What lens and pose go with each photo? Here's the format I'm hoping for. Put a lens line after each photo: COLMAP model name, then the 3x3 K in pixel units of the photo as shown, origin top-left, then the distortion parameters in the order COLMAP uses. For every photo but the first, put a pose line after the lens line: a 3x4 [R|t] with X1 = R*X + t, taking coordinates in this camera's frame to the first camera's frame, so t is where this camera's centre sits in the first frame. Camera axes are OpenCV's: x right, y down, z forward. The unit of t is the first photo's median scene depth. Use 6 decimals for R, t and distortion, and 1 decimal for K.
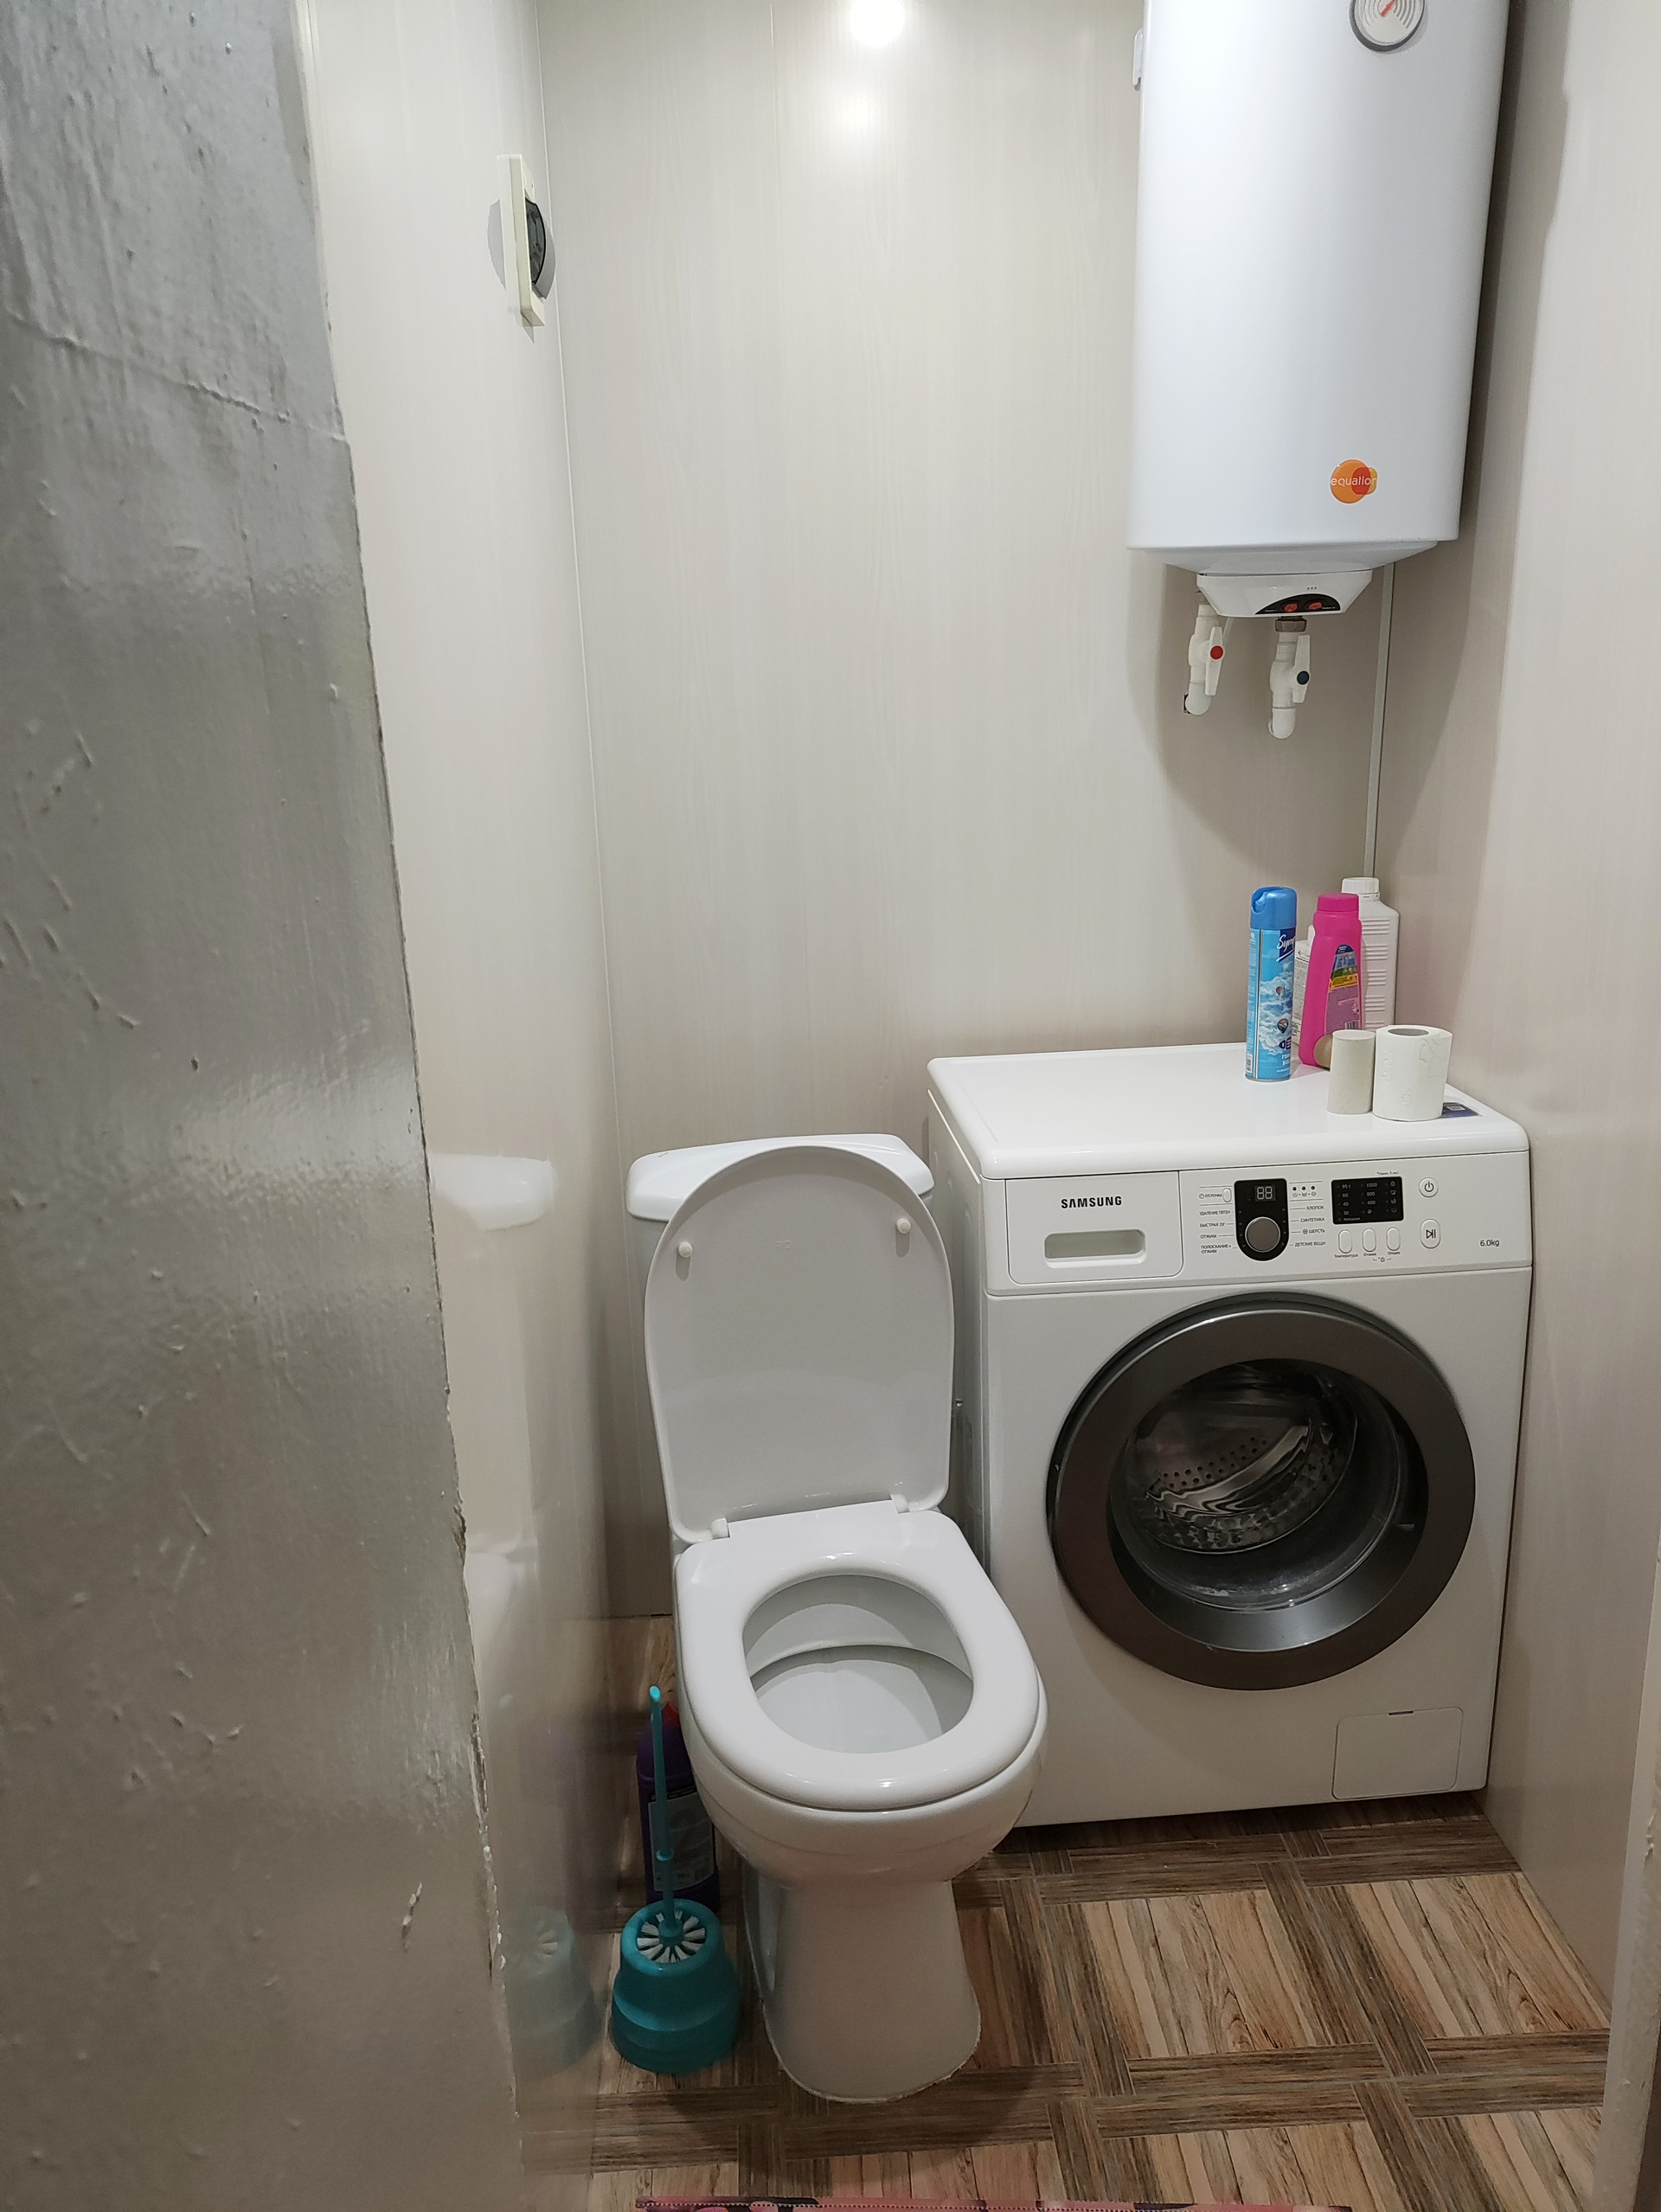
lens RADIAL K [[1672.4, 0, 828.1], [0, 1672.4, 1113.5], [0, 0, 1]] dist [0.095483, -0.203166]
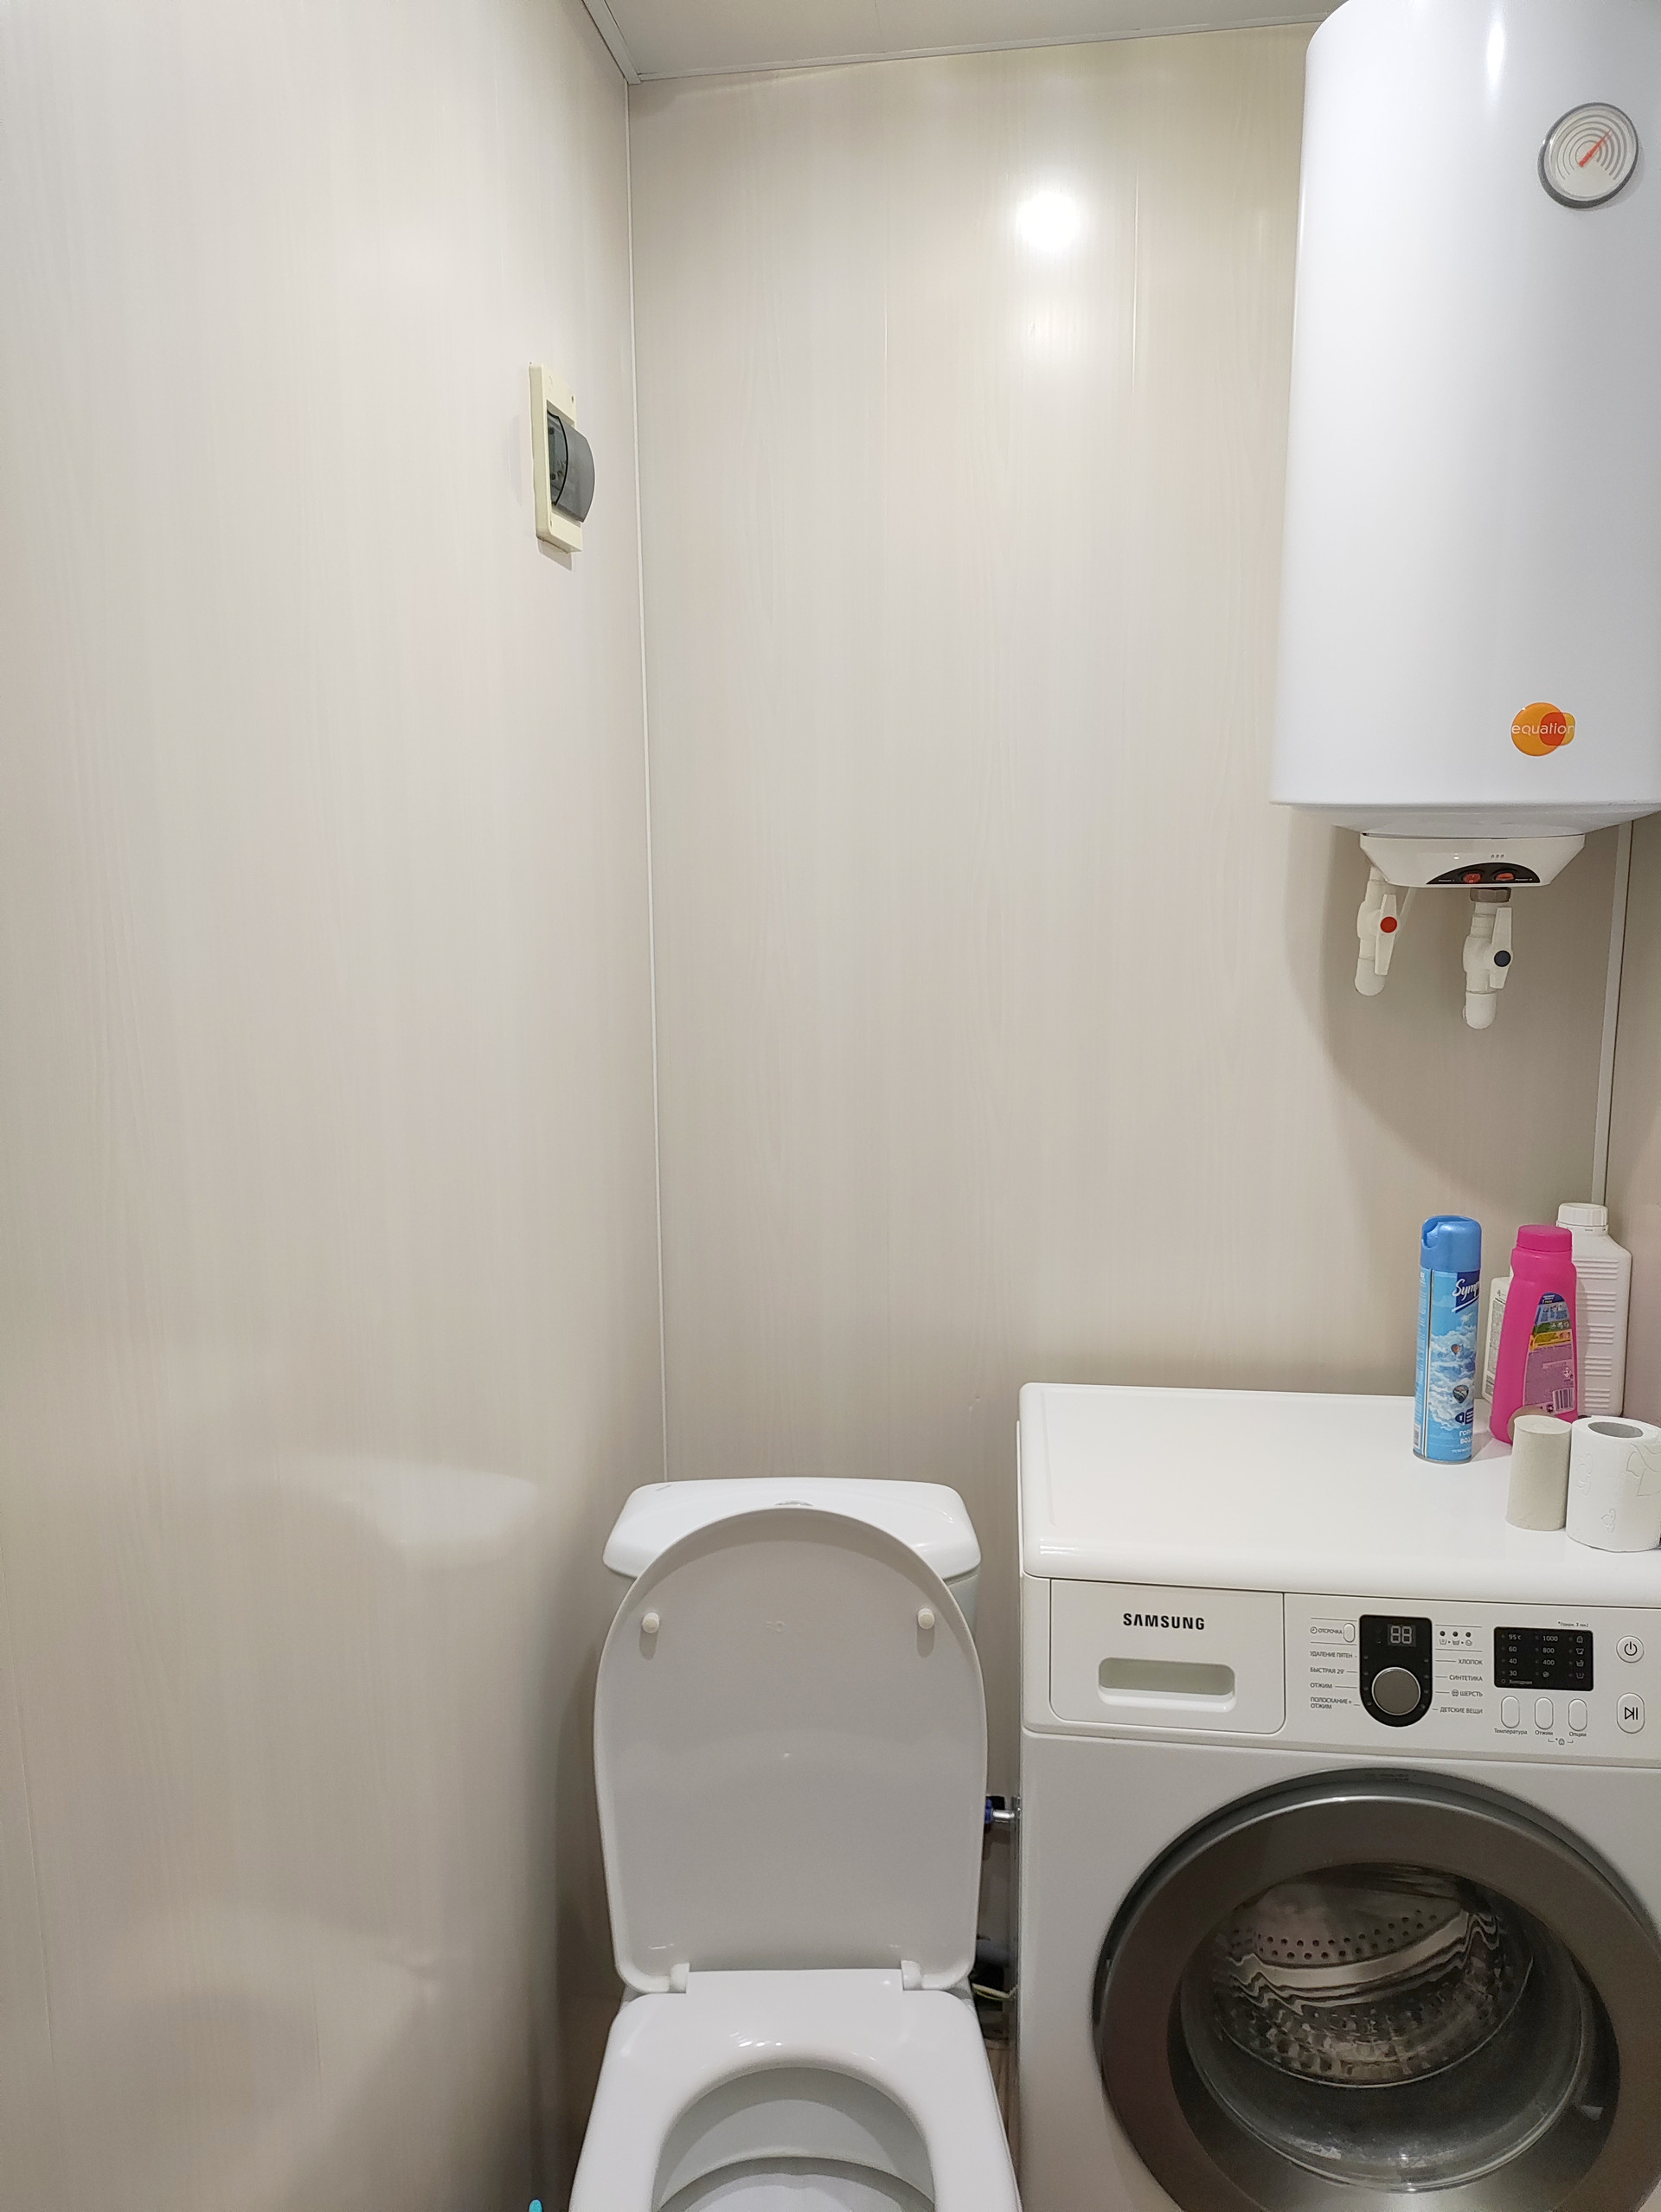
lens RADIAL K [[1672.4, 0, 828.1], [0, 1672.4, 1113.5], [0, 0, 1]] dist [0.095483, -0.203166]
pose [[0.980318, 0.058341, -0.188609, 0.132542], [-0.079307, 0.991241, -0.105599, -0.080803], [0.180796, 0.118479, 0.976358, 0.179055]]
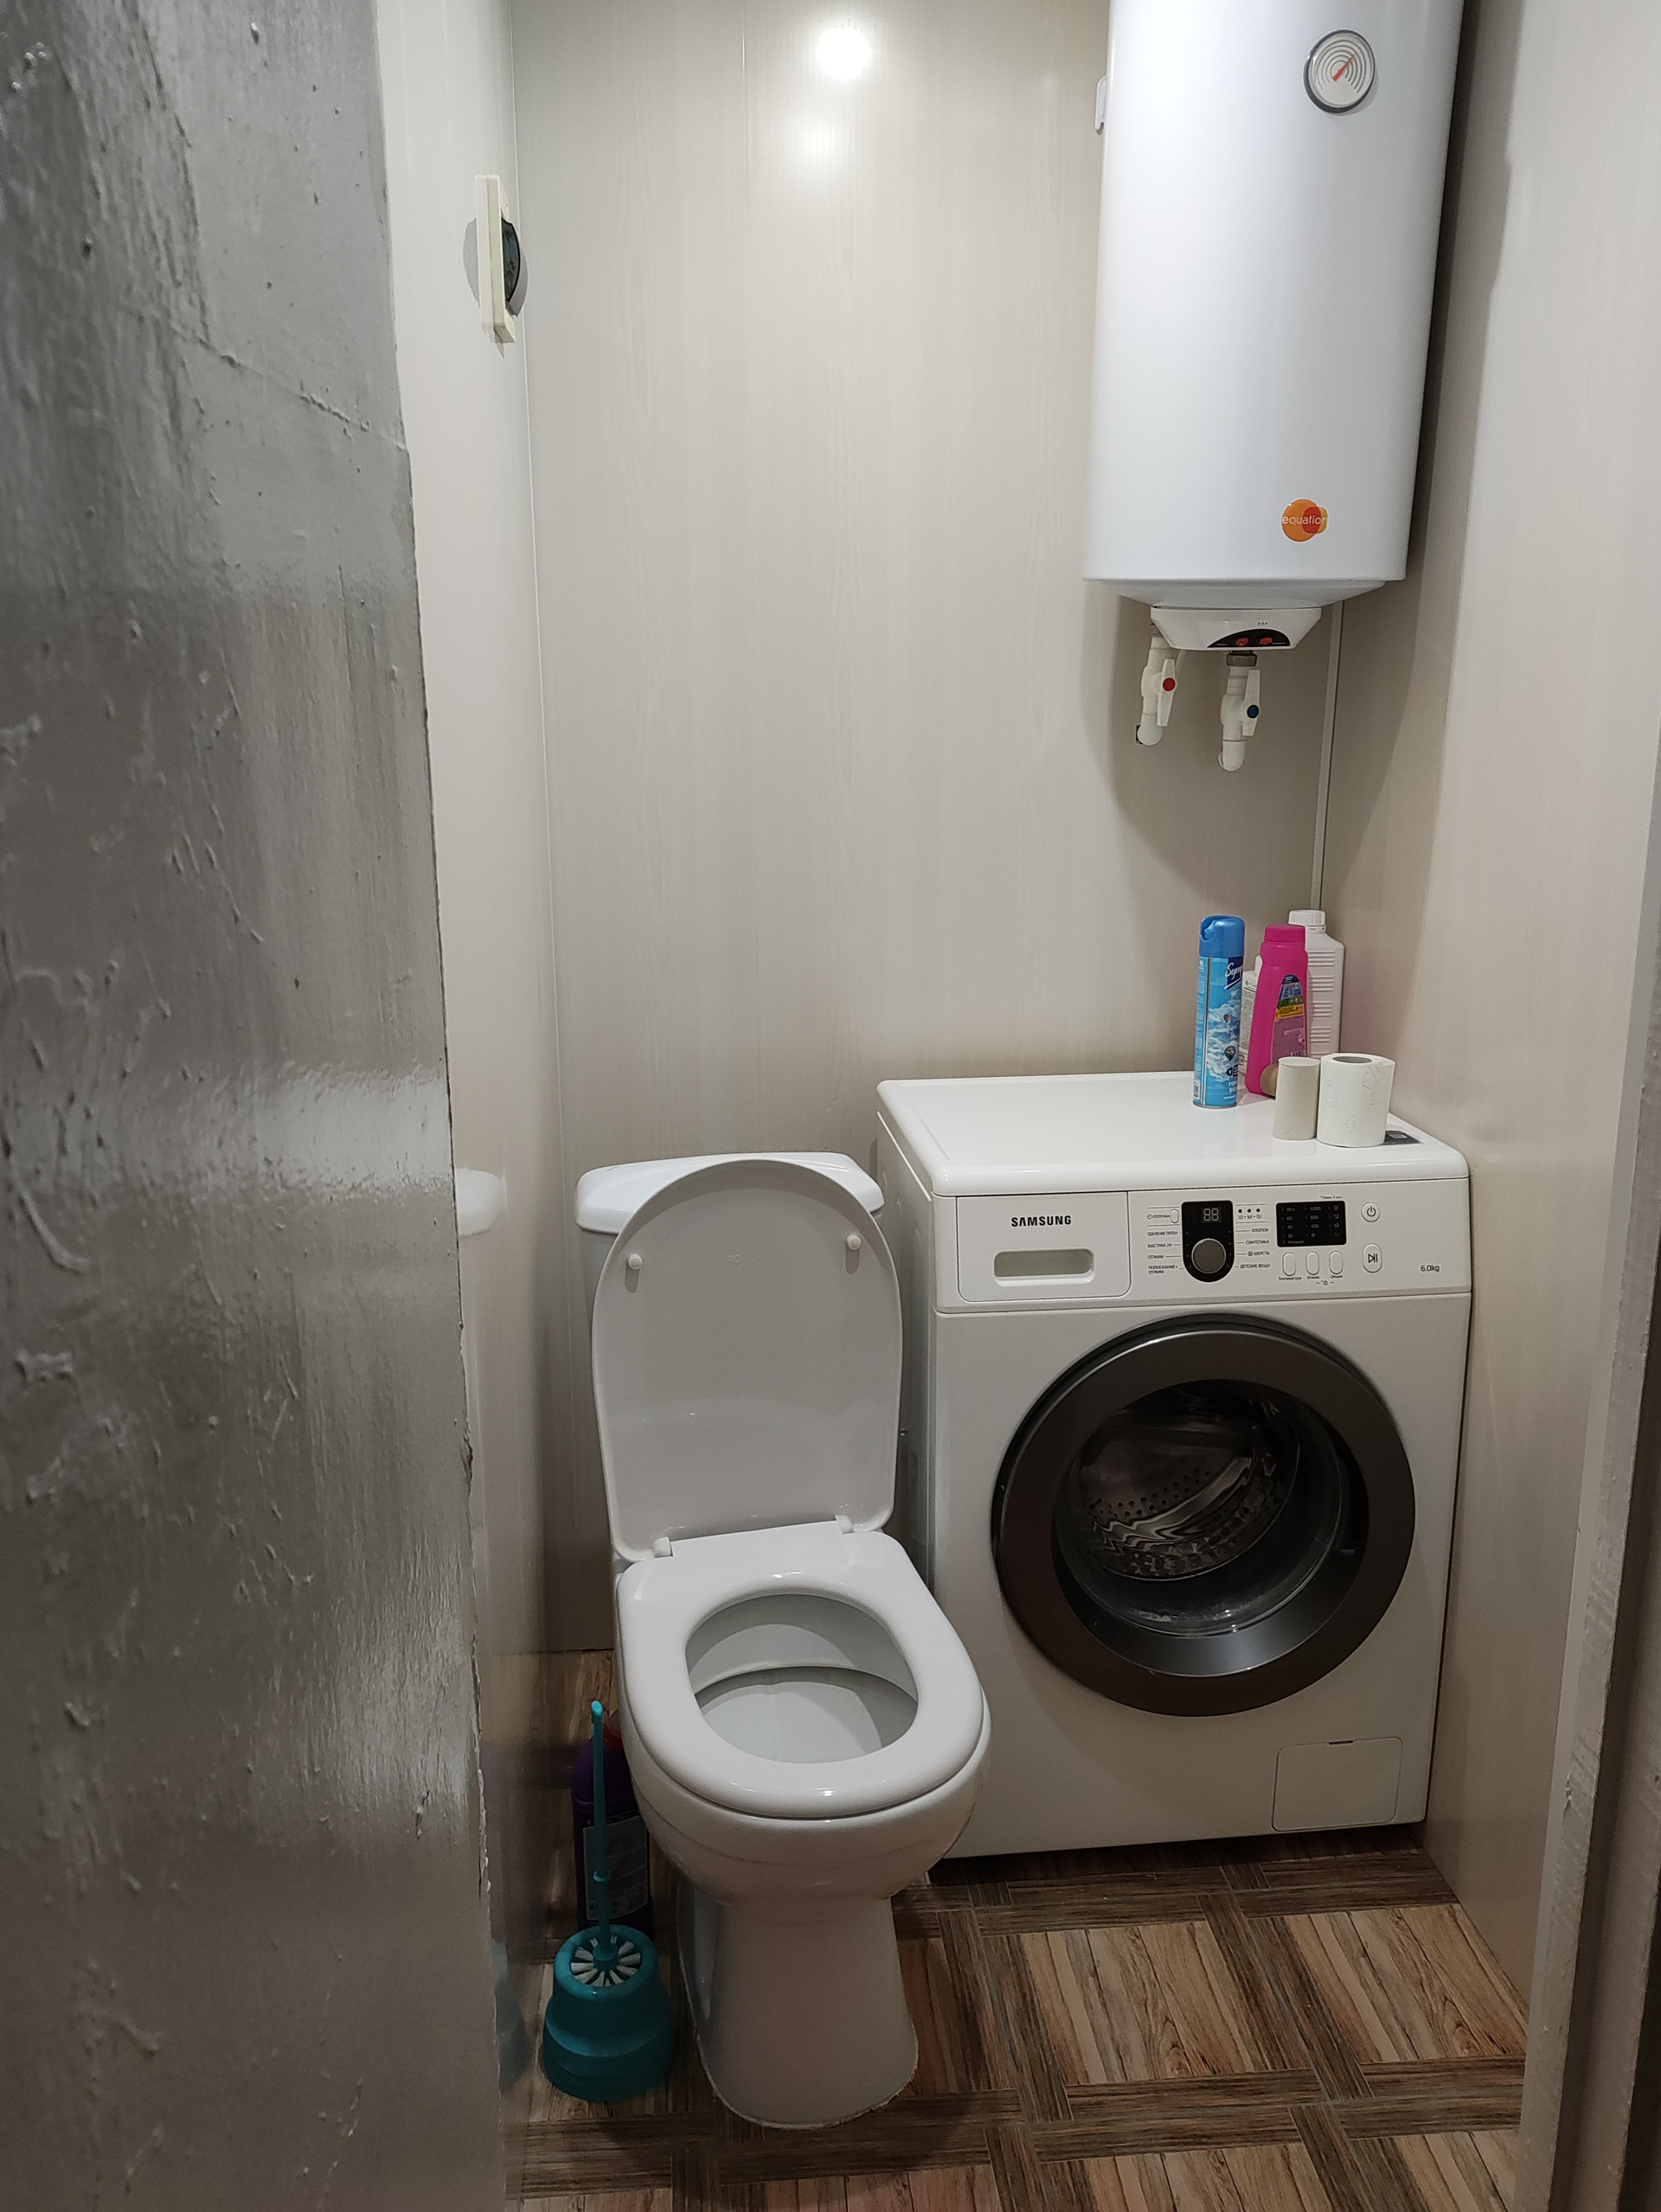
lens RADIAL K [[1755.6, 0, 830.5], [0, 1755.6, 1106.0], [0, 0, 1]] dist [0.129816, -0.306931]
pose [[0.998918, 0.018712, 0.042575, -0.014698], [-0.017295, 0.999292, -0.033411, 0.020637], [-0.043170, 0.032638, 0.998534, -0.050413]]
